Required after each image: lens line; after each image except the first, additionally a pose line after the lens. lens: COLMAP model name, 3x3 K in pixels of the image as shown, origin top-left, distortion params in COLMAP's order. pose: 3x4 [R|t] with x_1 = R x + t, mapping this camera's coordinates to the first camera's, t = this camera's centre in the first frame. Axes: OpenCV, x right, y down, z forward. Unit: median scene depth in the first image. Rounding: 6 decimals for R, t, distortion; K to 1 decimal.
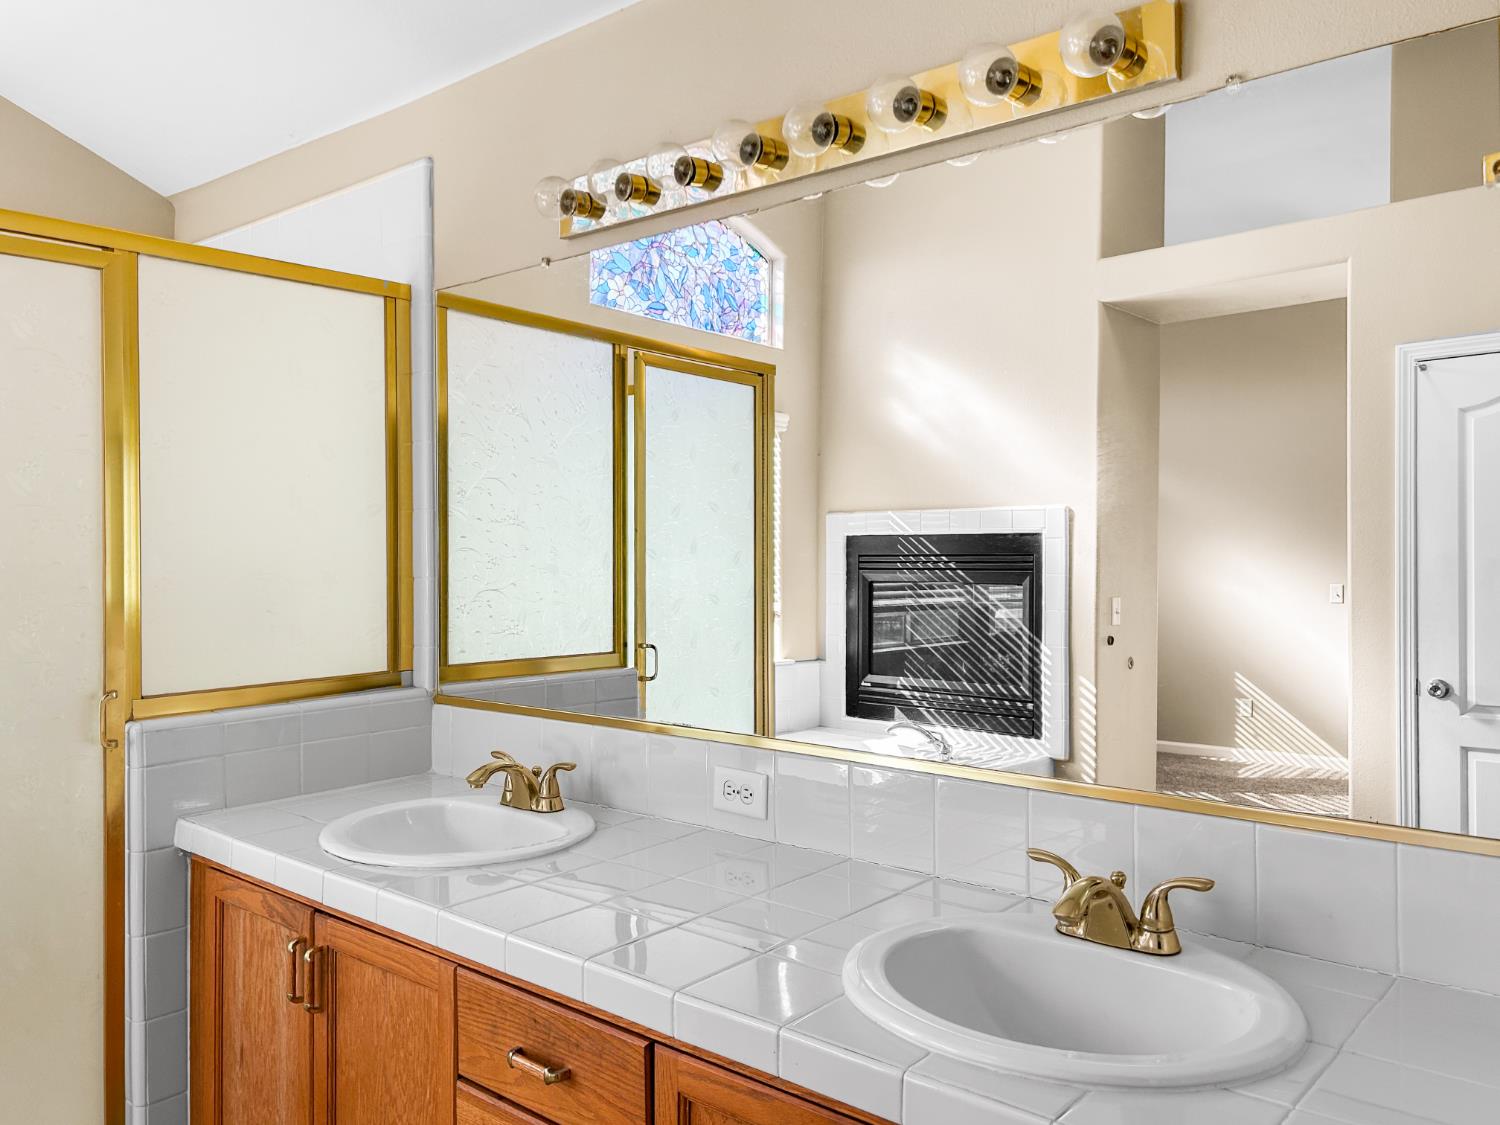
lens RADIAL K [[1146.4, 0, 745.4], [0, 1146.4, 569.7], [0, 0, 1]] dist [0.052000, -0.015597]
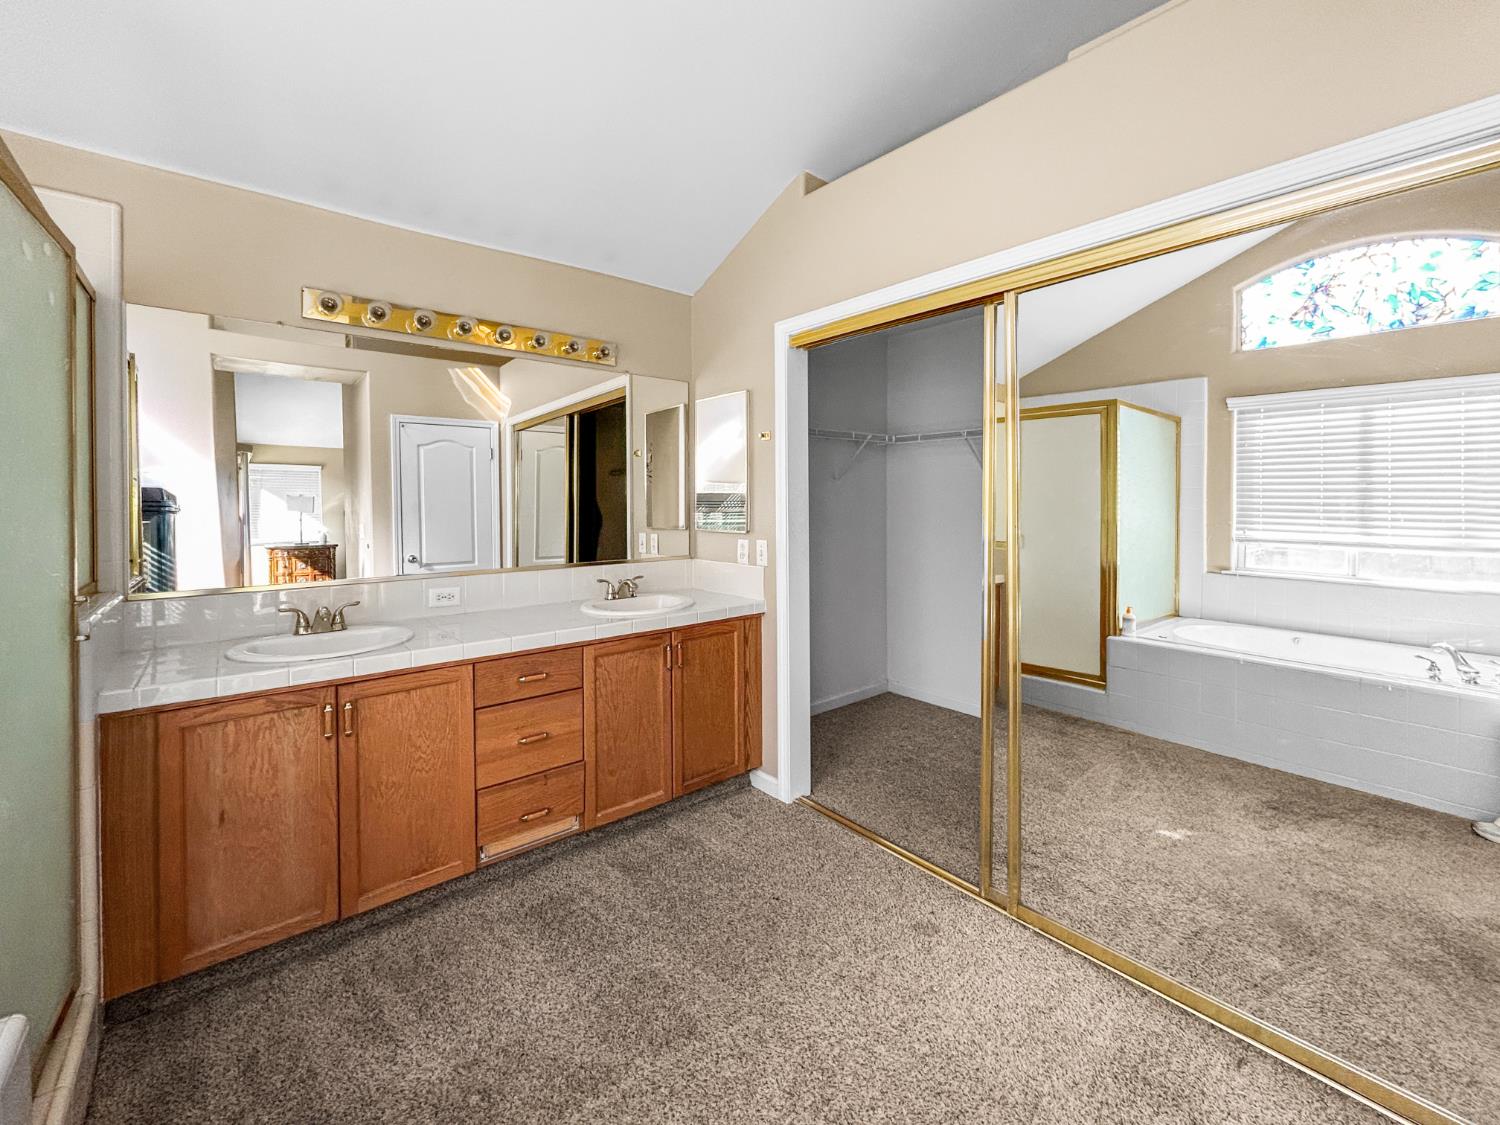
lens RADIAL K [[623.9, 0, 766.2], [0, 623.9, 515.8], [0, 0, 1]] dist [0.008870, 0.000676]
pose [[0.138135, -0.011562, 0.990346, -0.892911], [0.020191, 0.999757, 0.008856, 0.023817], [-0.990208, 0.018773, 0.138334, 0.136887]]
